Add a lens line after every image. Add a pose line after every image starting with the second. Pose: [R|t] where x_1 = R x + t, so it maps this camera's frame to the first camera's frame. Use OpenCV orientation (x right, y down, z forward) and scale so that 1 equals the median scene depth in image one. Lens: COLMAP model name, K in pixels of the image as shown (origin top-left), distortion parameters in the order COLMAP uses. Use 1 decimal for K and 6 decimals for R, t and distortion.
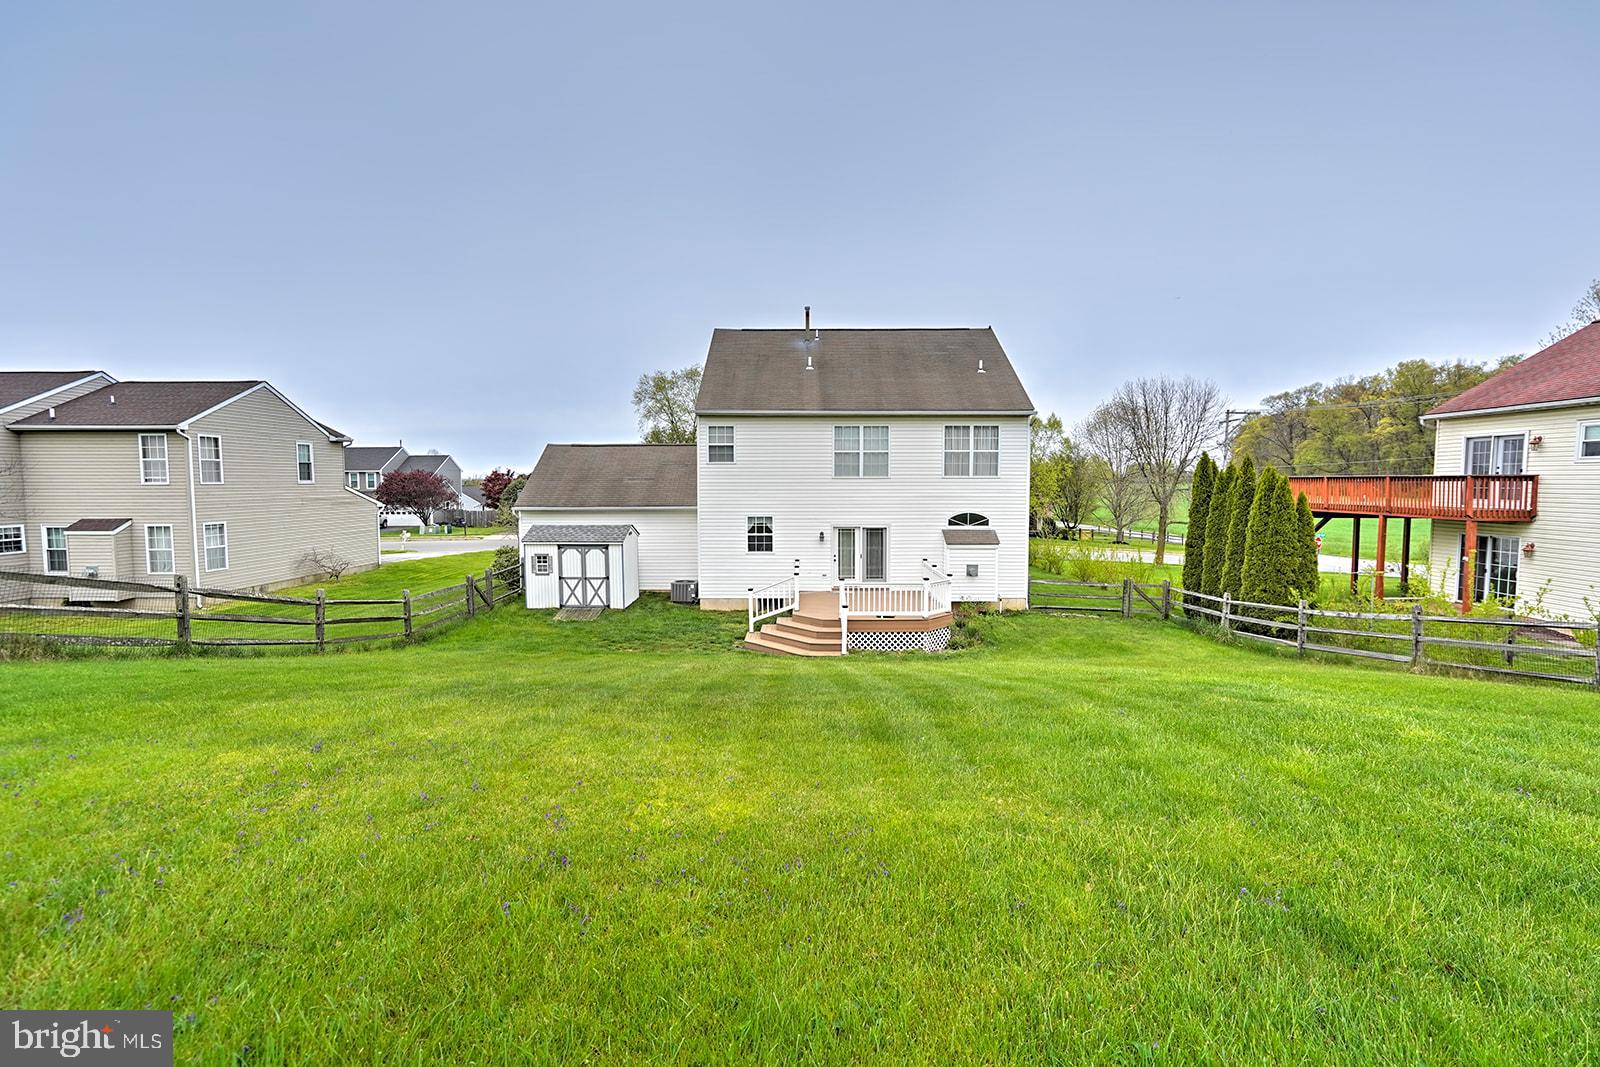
lens RADIAL K [[734.3, 0, 805.1], [0, 734.3, 521.2], [0, 0, 1]] dist [-0.003131, 0.006854]
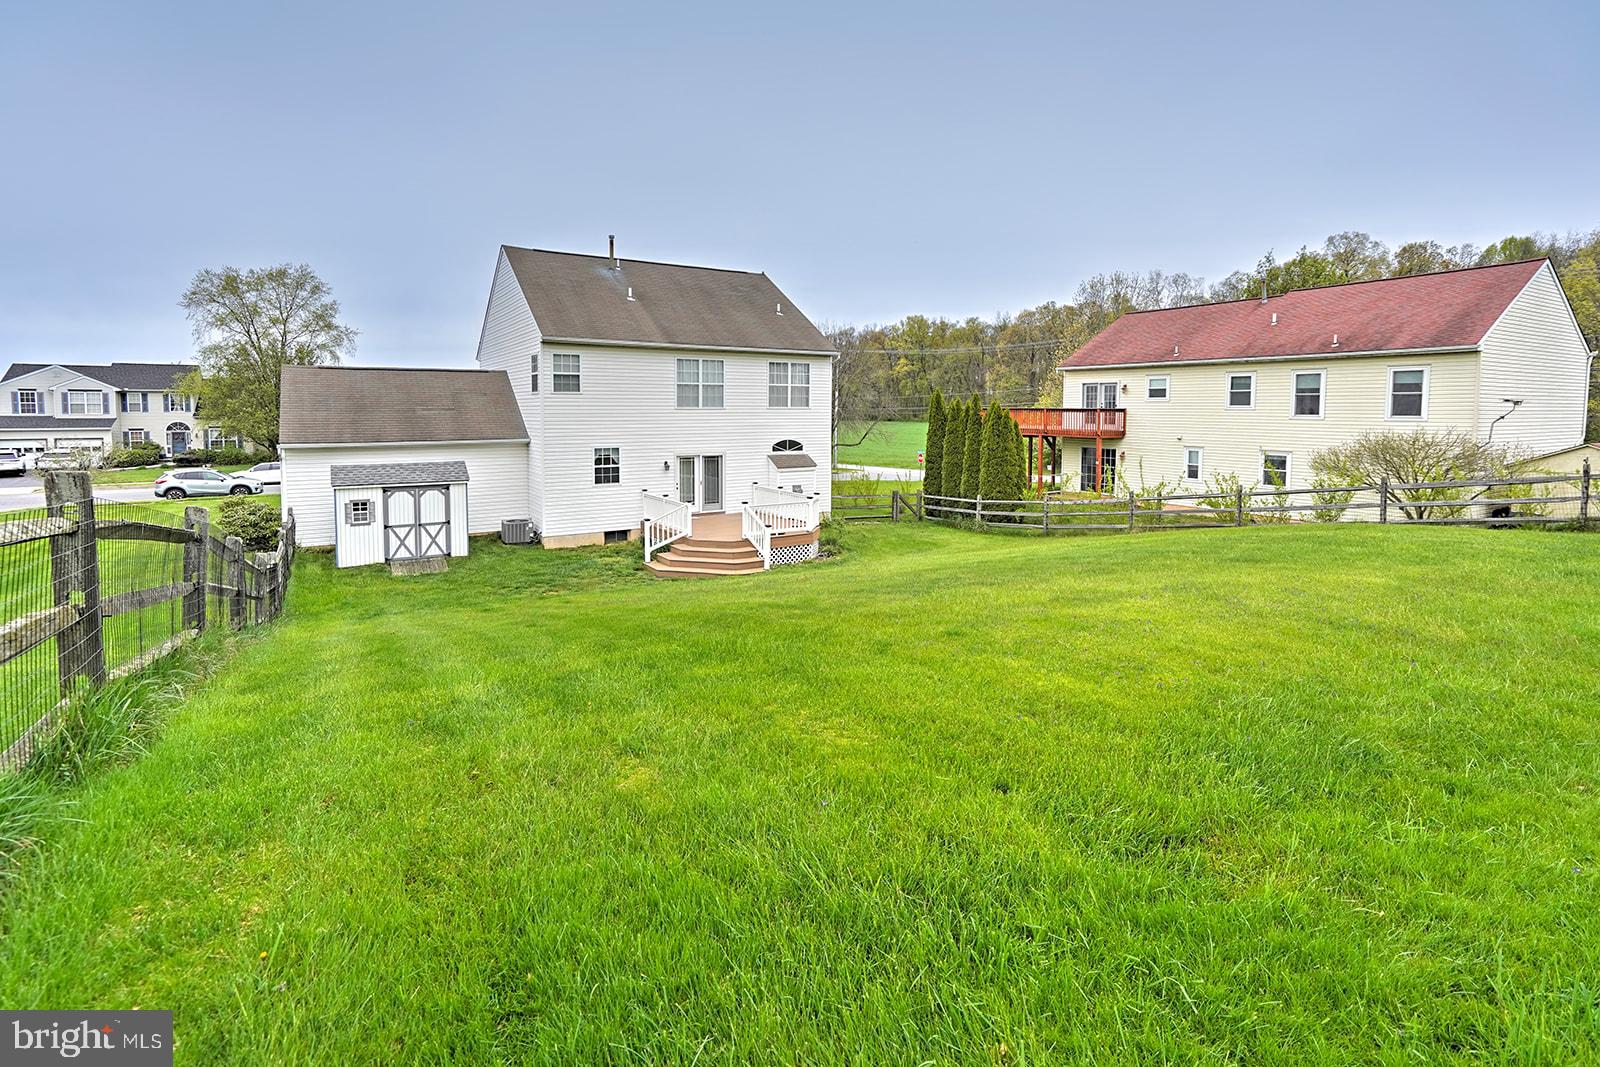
lens RADIAL K [[734.3, 0, 798.9], [0, 734.3, 451.4], [0, 0, 1]] dist [-0.003131, 0.006854]
pose [[0.845378, -0.029508, 0.533354, -0.369164], [0.026072, 0.999562, 0.013977, -0.008819], [-0.533533, 0.002090, 0.845777, 0.030645]]
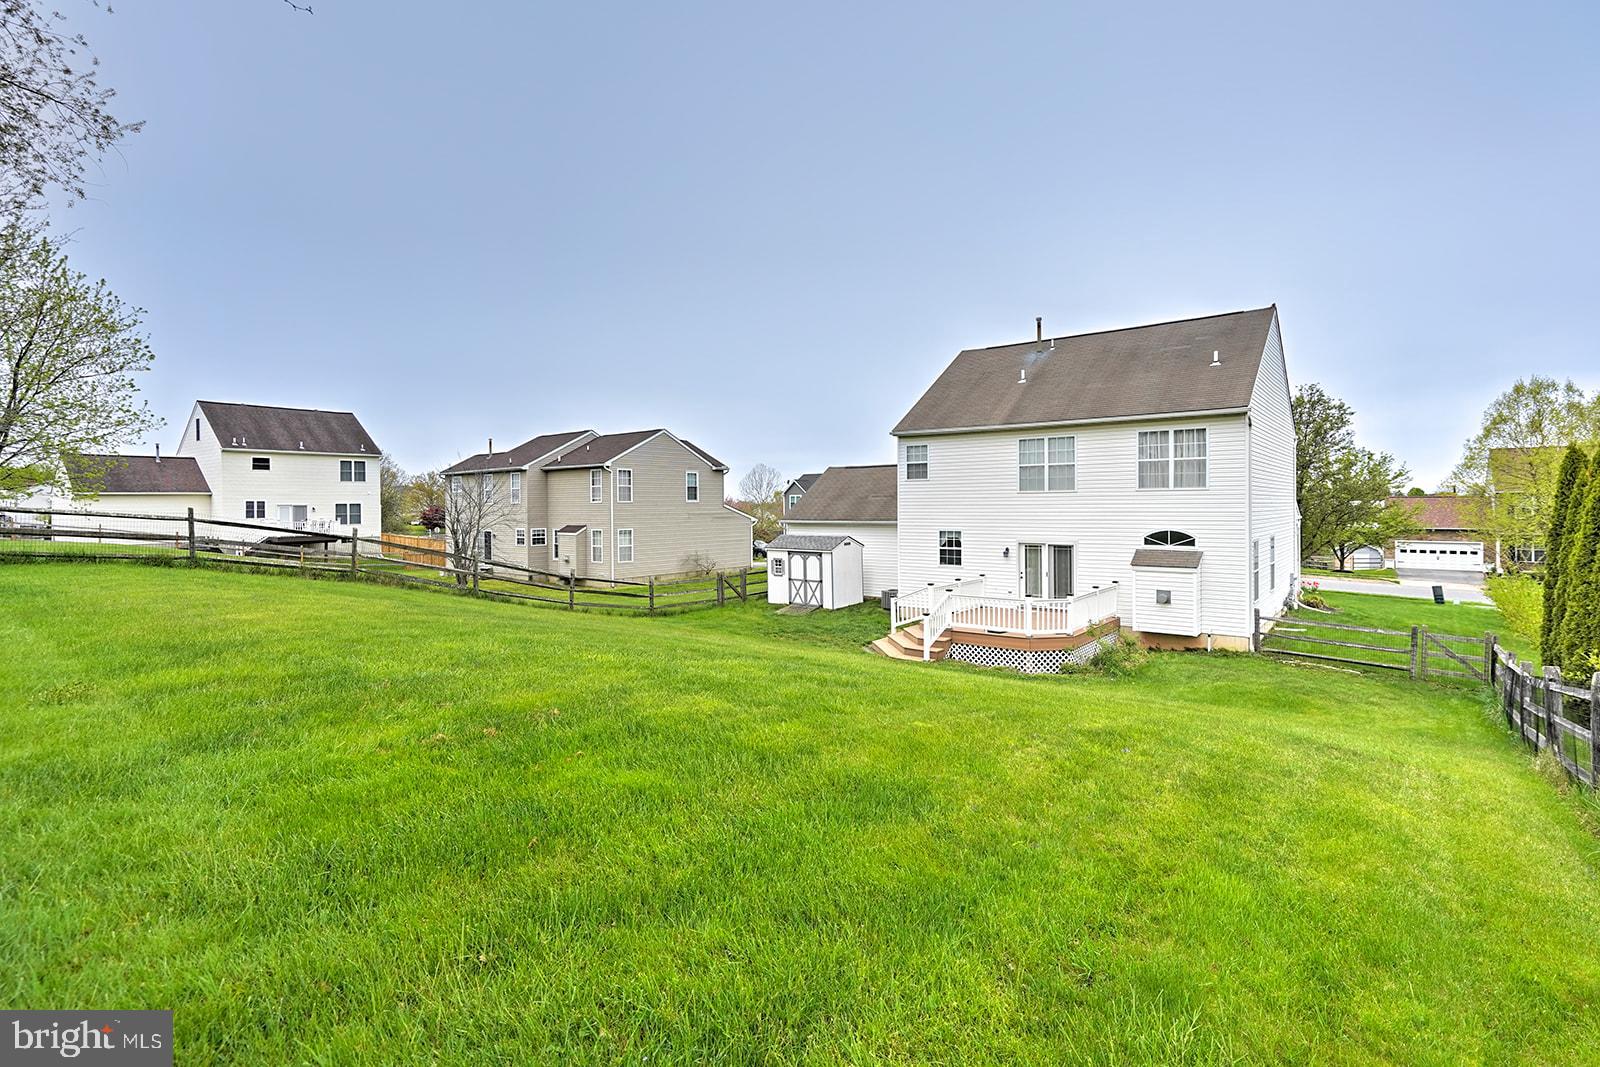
lens RADIAL K [[773.3, 0, 792.7], [0, 773.3, 497.9], [0, 0, 1]] dist [-0.011174, 0.000503]
pose [[0.781001, -0.009030, -0.624465, 0.444335], [-0.029390, 0.998256, -0.051192, 0.009517], [0.623838, 0.058333, 0.779374, 0.014393]]
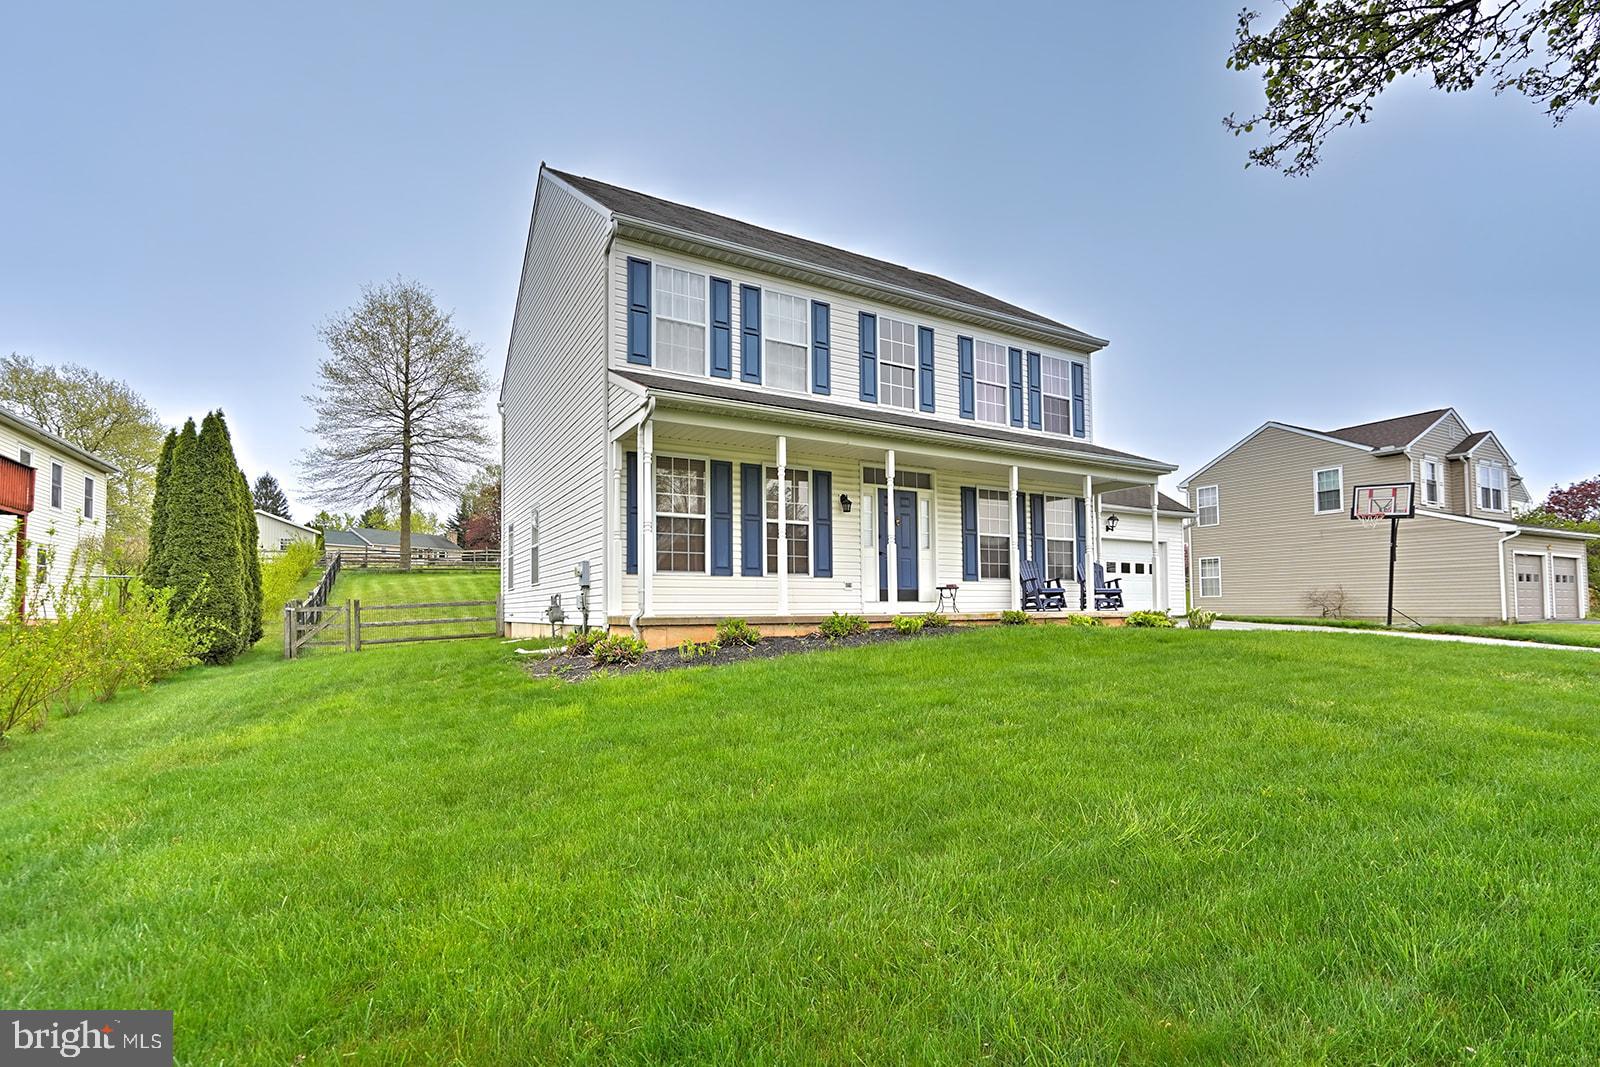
lens RADIAL K [[734.3, 0, 812.5], [0, 734.3, 576.5], [0, 0, 1]] dist [-0.003131, 0.006854]
pose [[-0.861808, -0.013785, -0.507047, 0.420268], [-0.021572, 0.999722, 0.009487, 0.040388], [0.506775, 0.019114, -0.861866, 1.862960]]
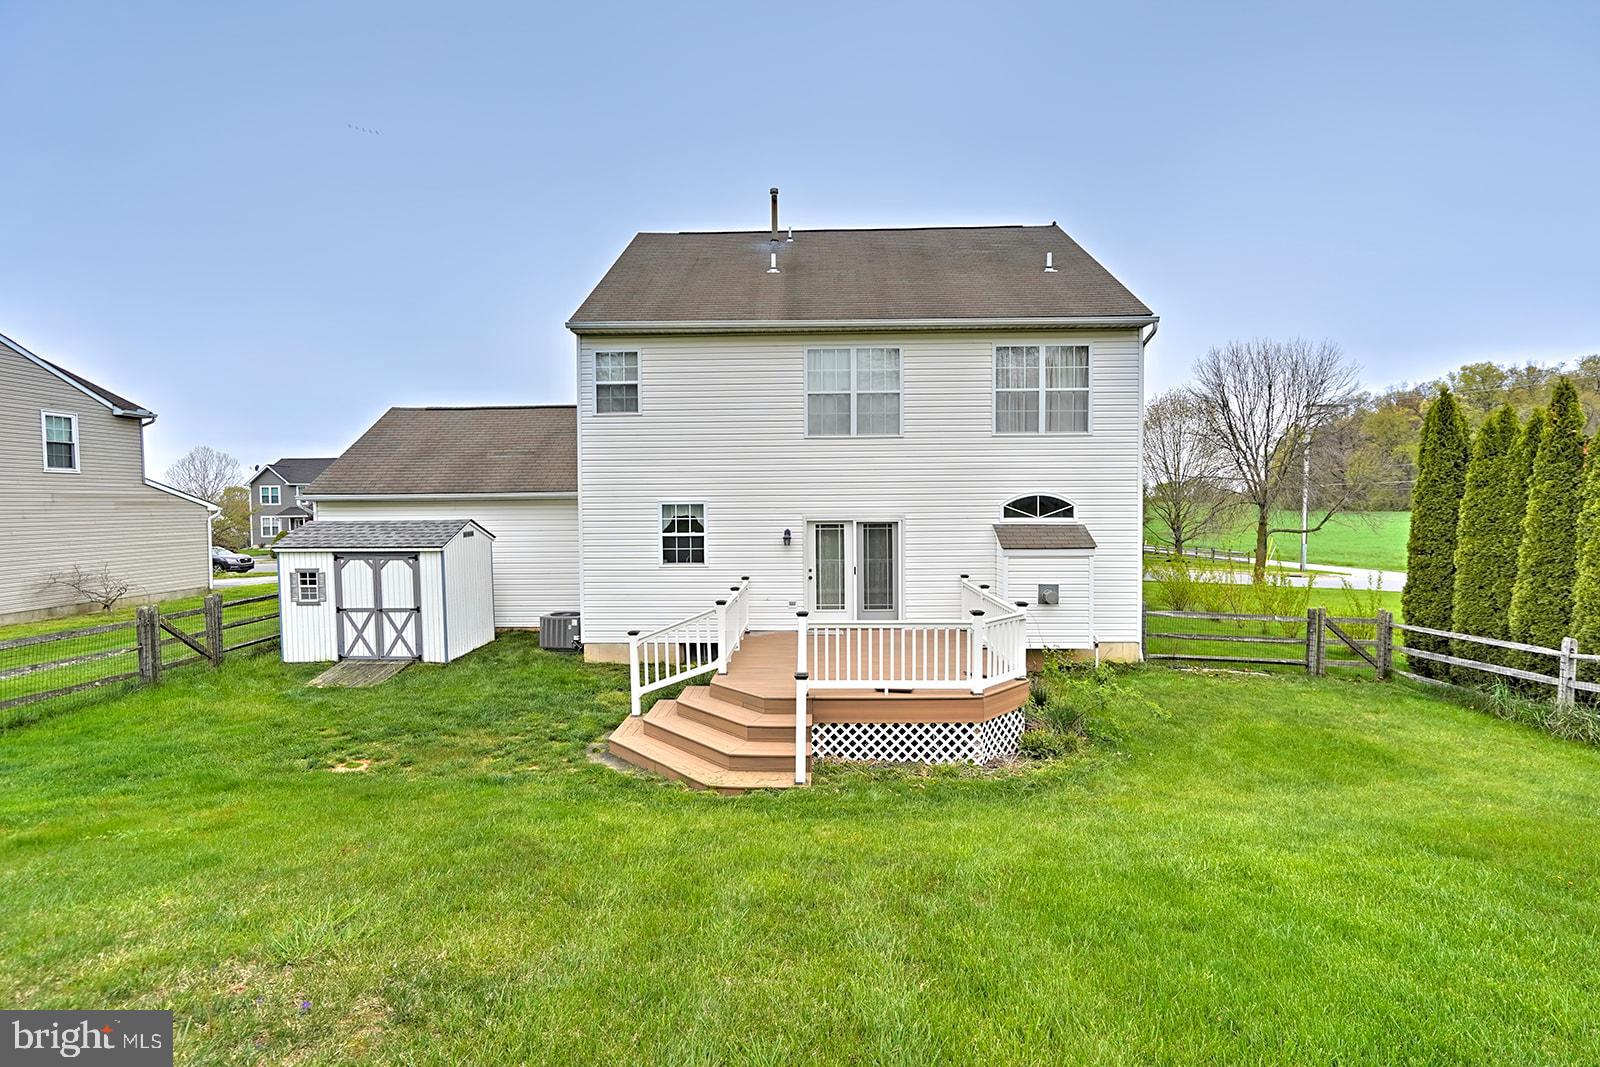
lens RADIAL K [[734.3, 0, 801.2], [0, 734.3, 529.7], [0, 0, 1]] dist [-0.003131, 0.006854]
pose [[0.999585, -0.005509, -0.028265, 0.050522], [0.004906, 0.999760, -0.021341, 0.027103], [0.028376, 0.021194, 0.999373, 0.412604]]
